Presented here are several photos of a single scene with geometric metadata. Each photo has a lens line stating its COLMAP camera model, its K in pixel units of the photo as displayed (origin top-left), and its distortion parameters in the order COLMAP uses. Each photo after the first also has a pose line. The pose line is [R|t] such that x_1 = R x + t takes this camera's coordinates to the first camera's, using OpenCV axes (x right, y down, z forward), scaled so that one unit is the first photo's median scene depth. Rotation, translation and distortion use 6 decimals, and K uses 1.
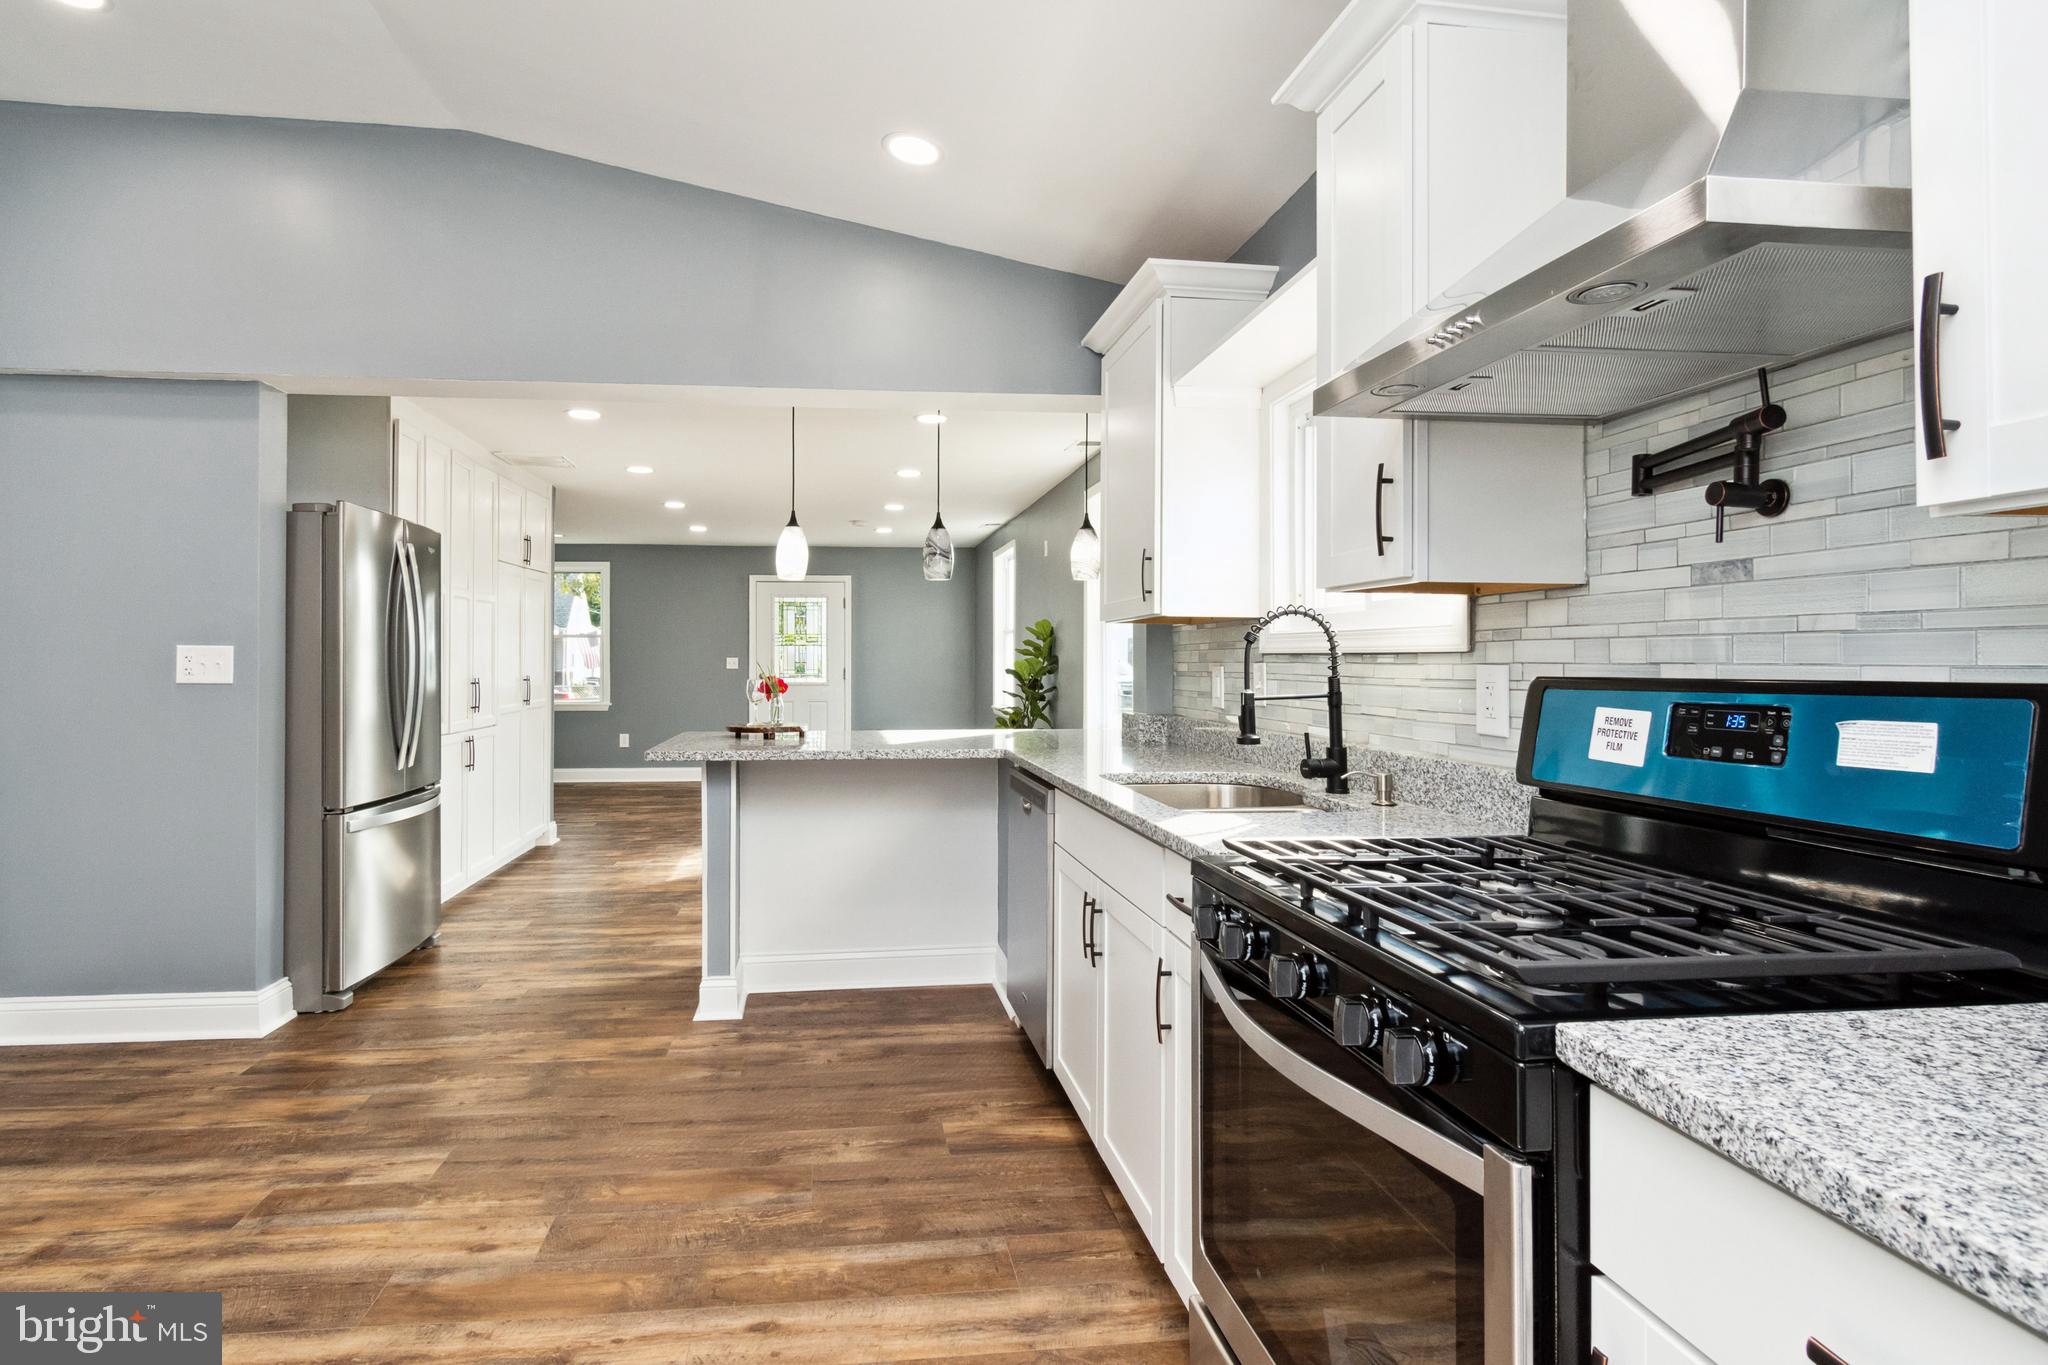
lens RADIAL K [[1026.2, 0, 950.6], [0, 1026.2, 645.2], [0, 0, 1]] dist [-0.001818, -0.001354]
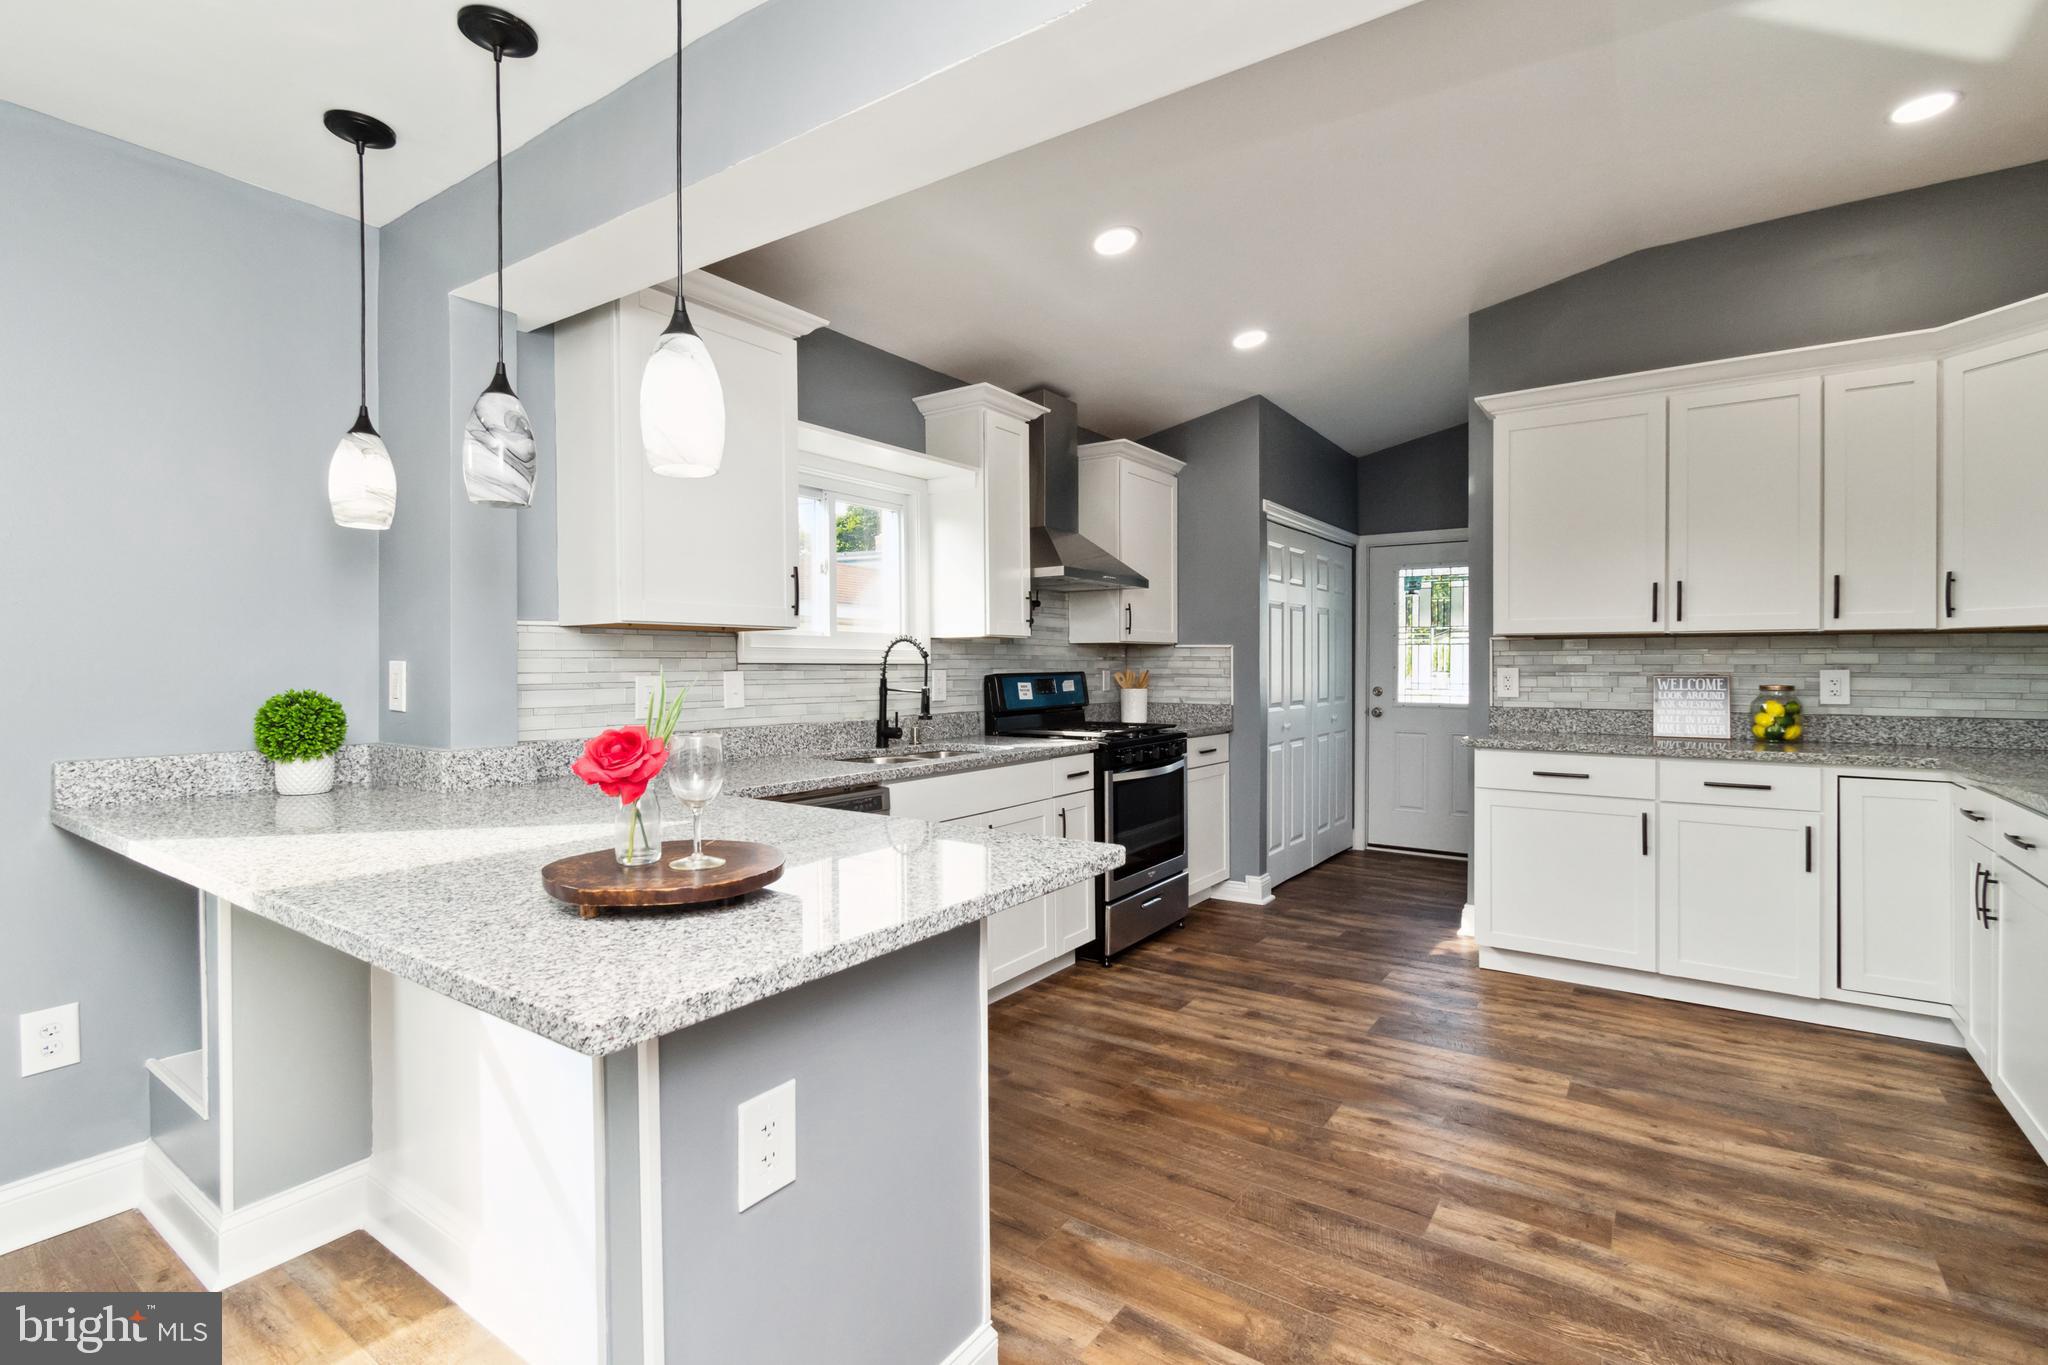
lens RADIAL K [[936.7, 0, 1038.3], [0, 936.7, 667.9], [0, 0, 1]] dist [0.002916, -0.000646]
pose [[-0.747804, -0.006599, 0.663887, -0.629982], [-0.012578, 0.999912, -0.004229, 0.013072], [-0.663801, -0.011513, -0.747821, 1.497881]]
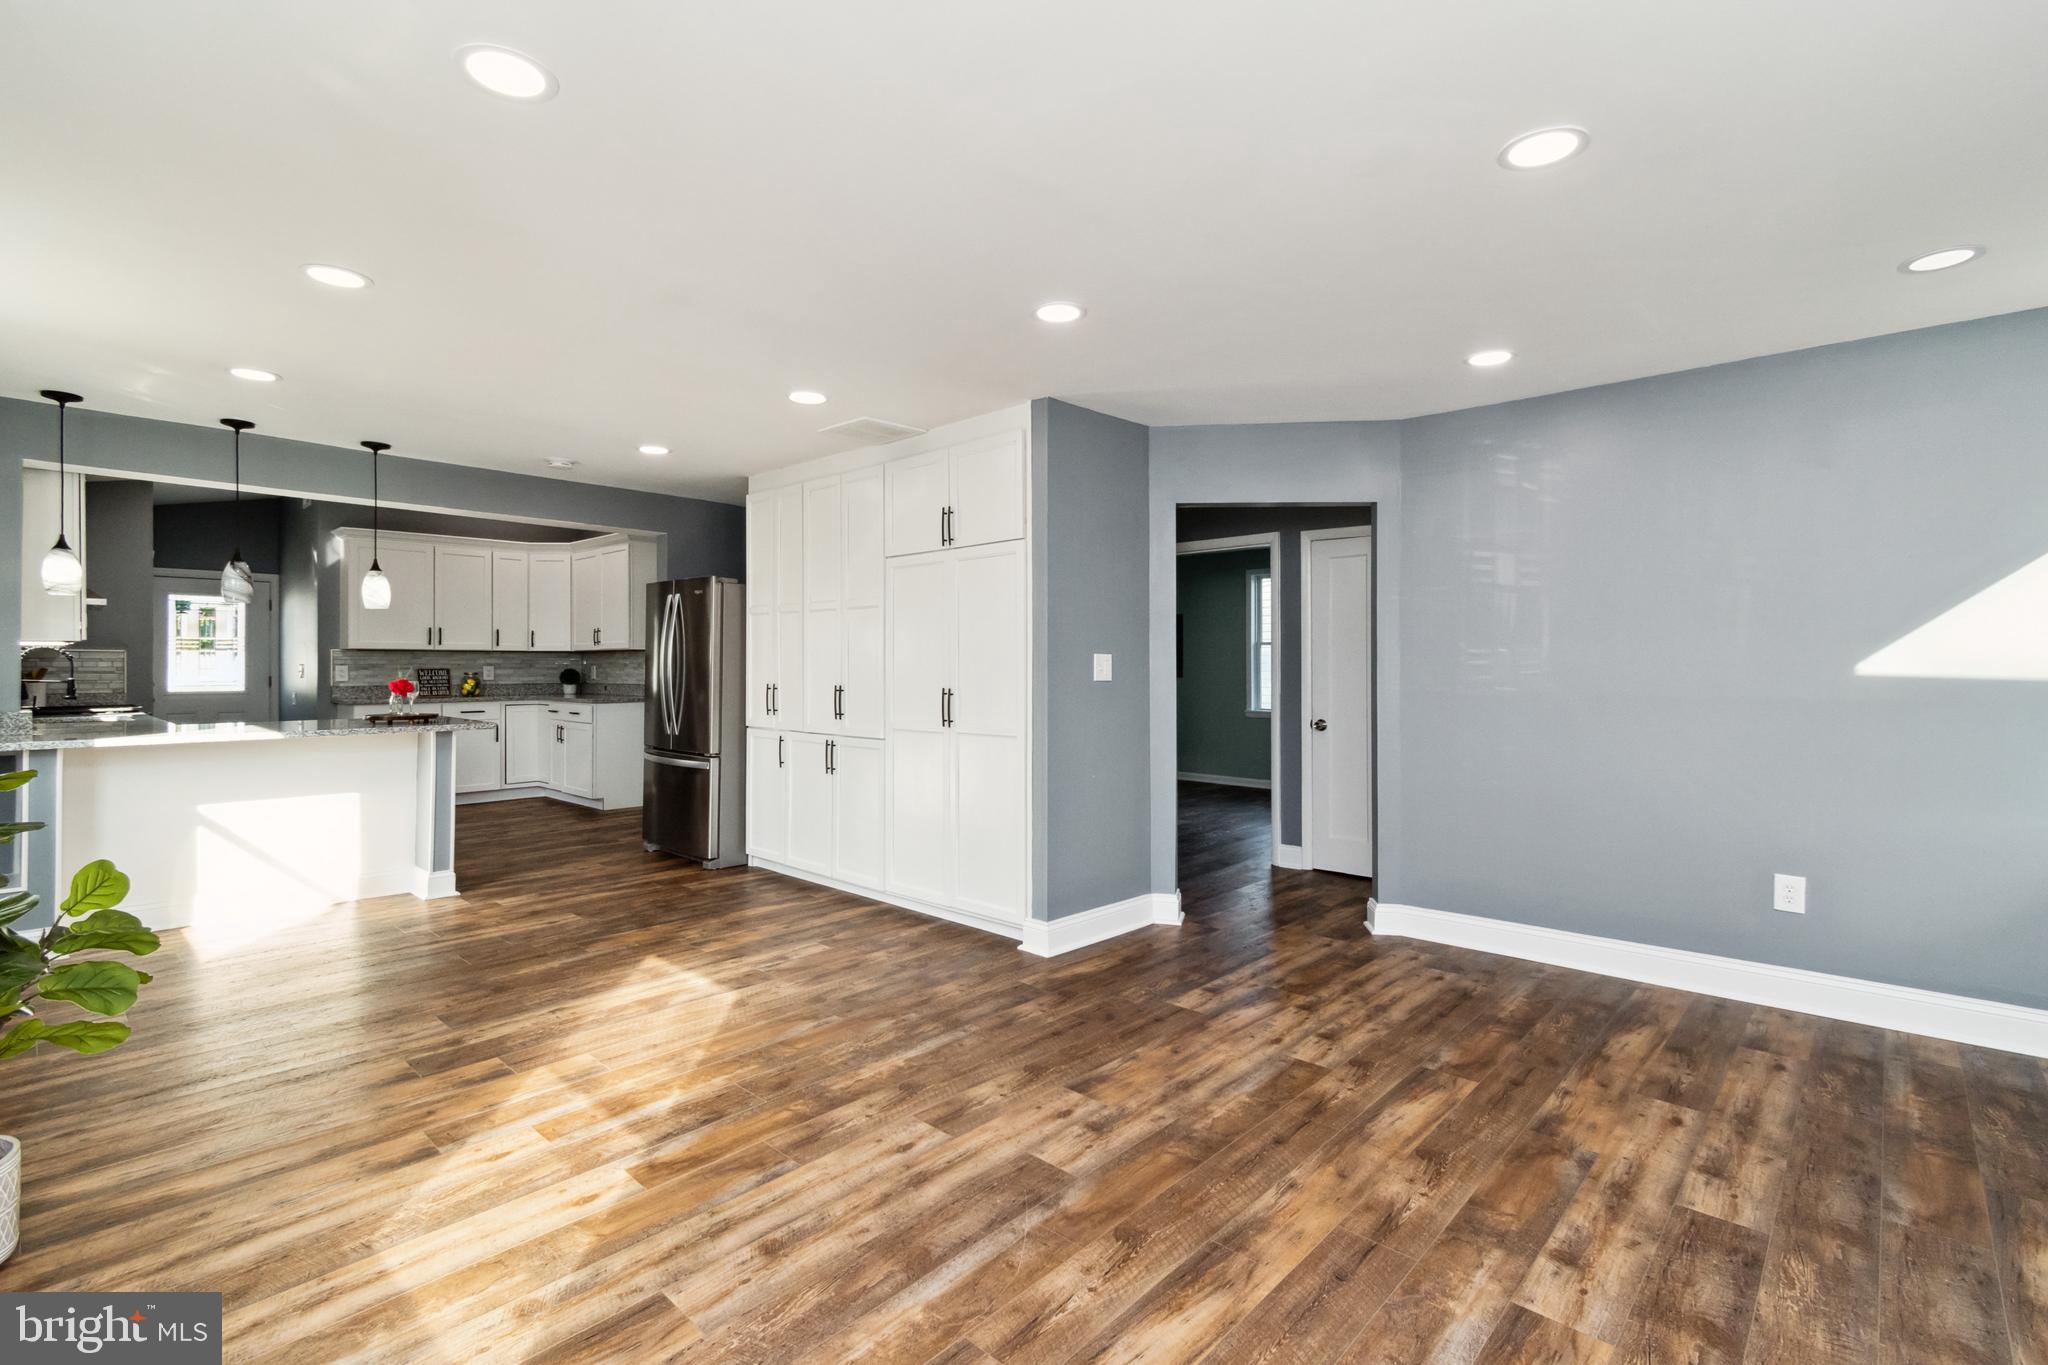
lens RADIAL K [[936.7, 0, 1038.3], [0, 936.7, 667.9], [0, 0, 1]] dist [0.002916, -0.000646]
pose [[-0.758111, -0.000936, -0.652125, -0.012056], [0.007187, 0.999926, -0.009790, 0.043259], [0.652086, -0.012108, -0.758048, 3.215451]]
